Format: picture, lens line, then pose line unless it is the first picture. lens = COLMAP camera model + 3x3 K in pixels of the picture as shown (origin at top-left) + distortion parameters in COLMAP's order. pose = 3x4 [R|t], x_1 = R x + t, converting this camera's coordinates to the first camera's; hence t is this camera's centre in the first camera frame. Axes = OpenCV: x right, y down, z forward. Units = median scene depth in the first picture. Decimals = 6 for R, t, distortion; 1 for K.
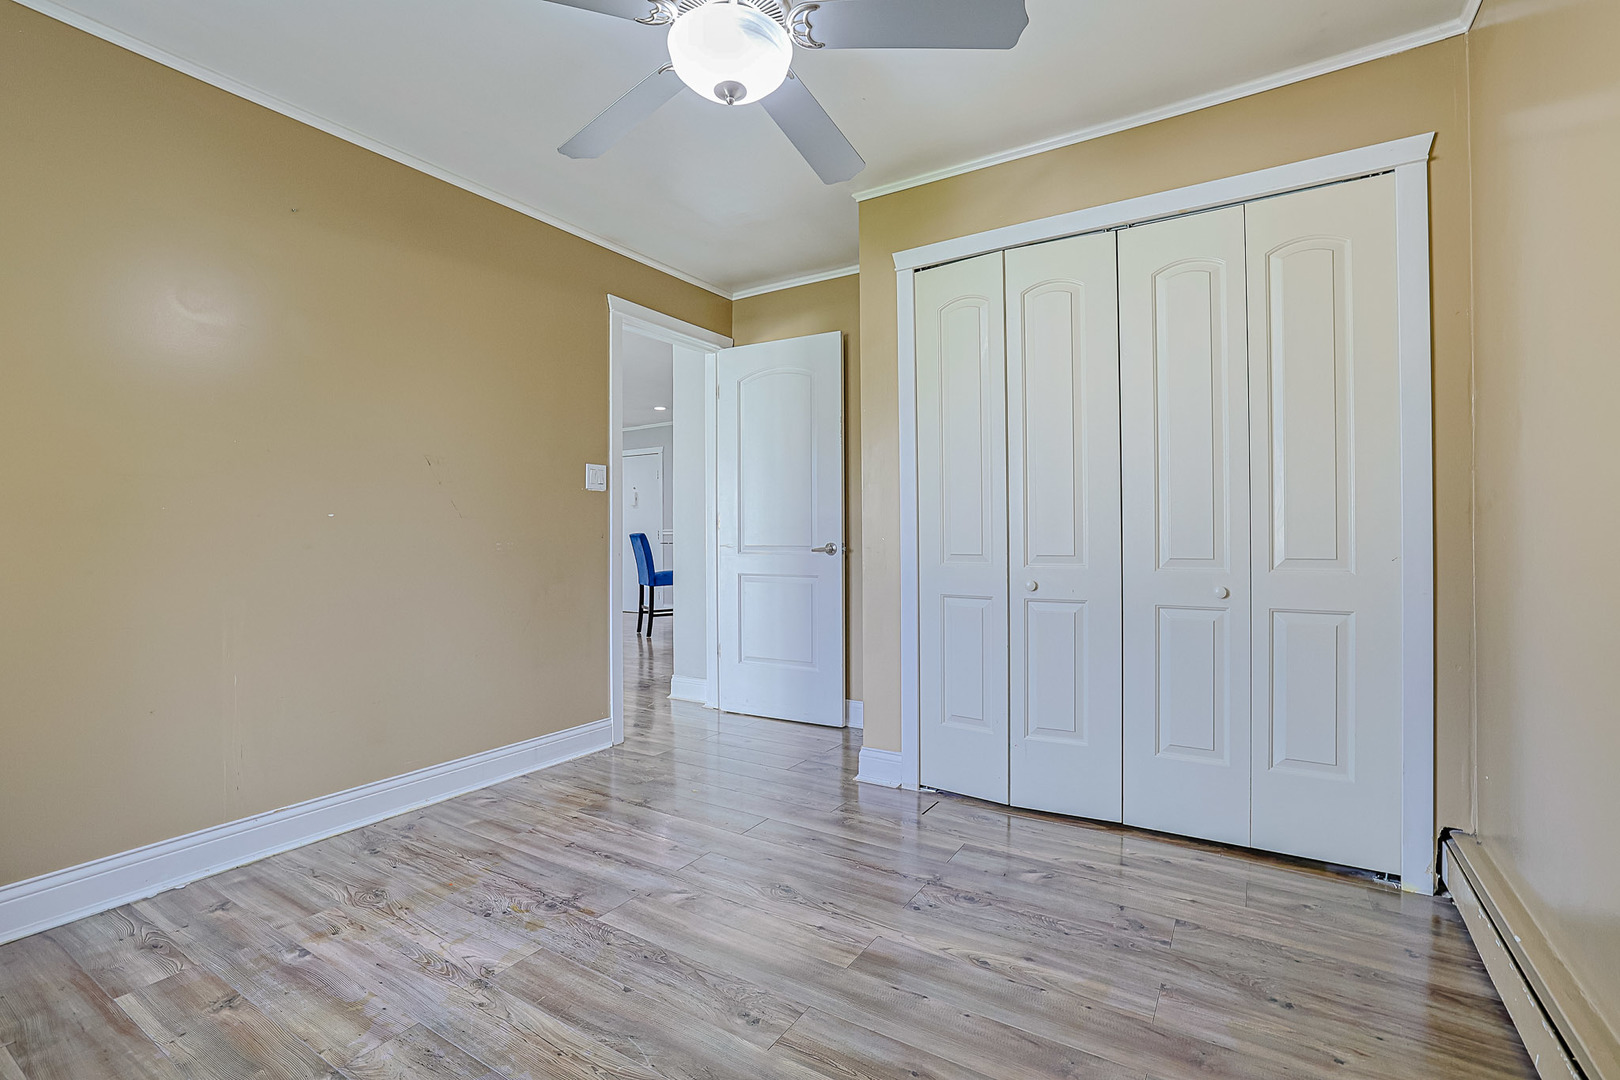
lens RADIAL K [[729.0, 0, 810.0], [0, 729.0, 540.0], [0, 0, 1]] dist [-0.044674, 0.012986]
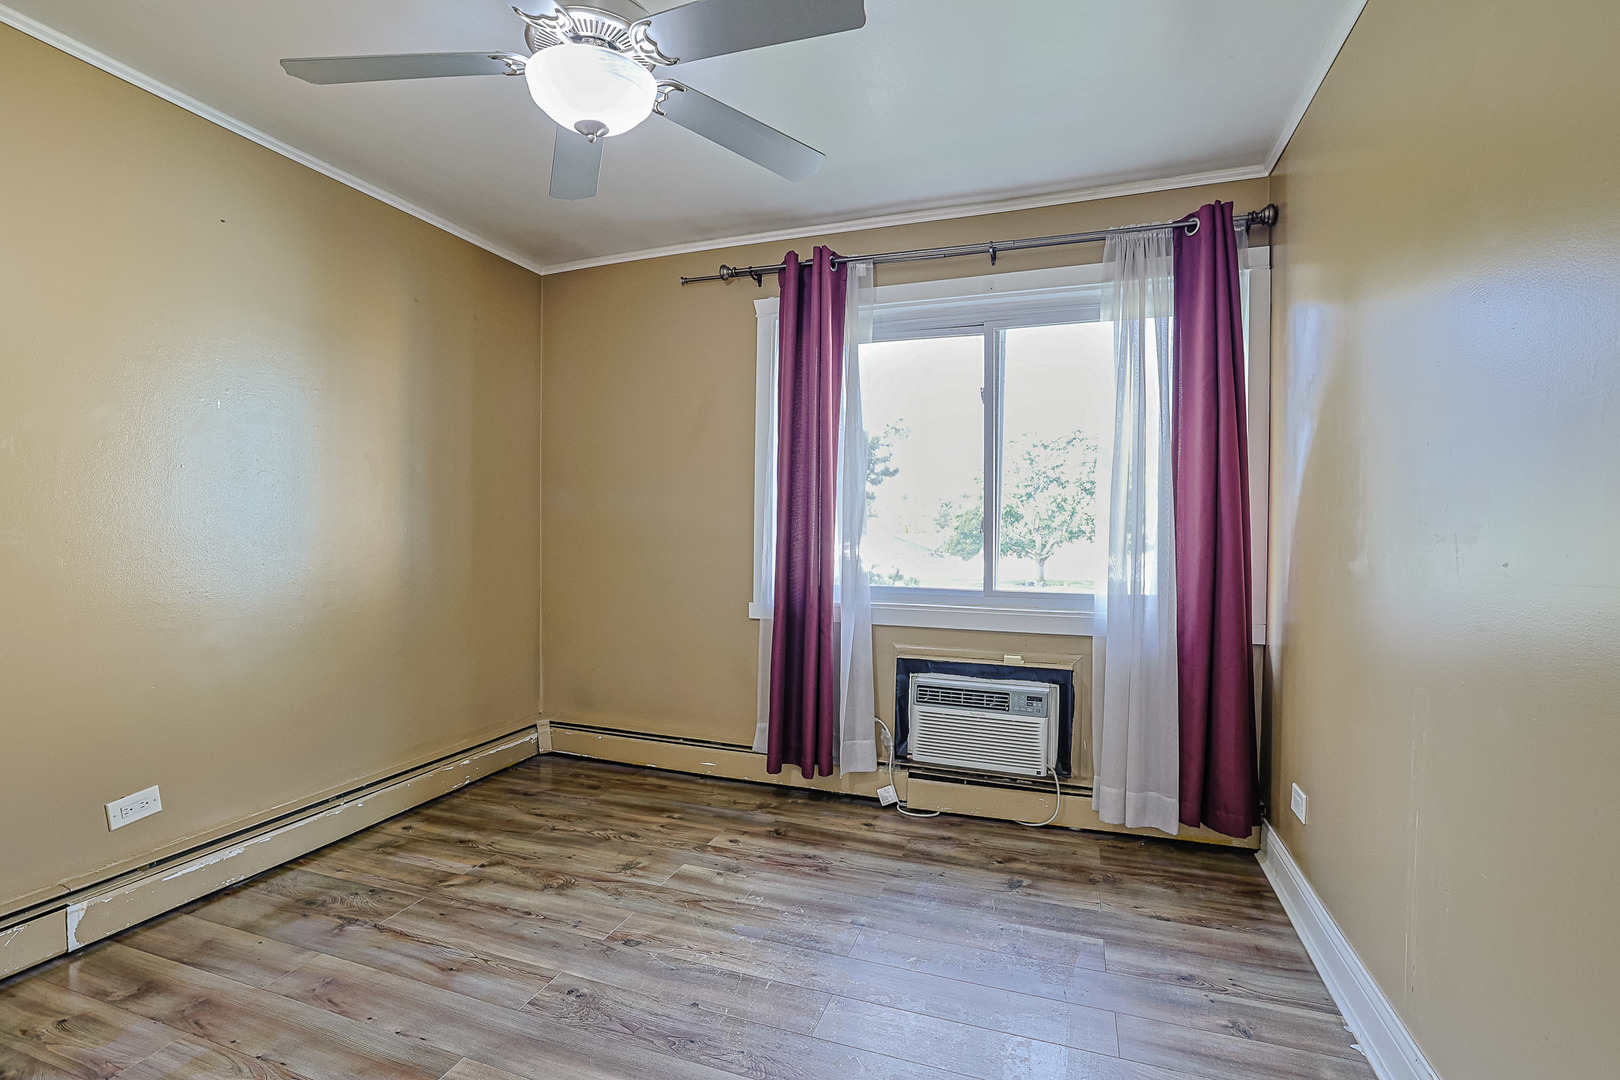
lens RADIAL K [[729.0, 0, 810.0], [0, 729.0, 540.0], [0, 0, 1]] dist [-0.044674, 0.012986]
pose [[-0.977078, -0.000814, -0.212881, -0.204894], [-0.005420, 0.999764, 0.021052, -0.091142], [0.212814, 0.021723, -0.976851, 2.164948]]
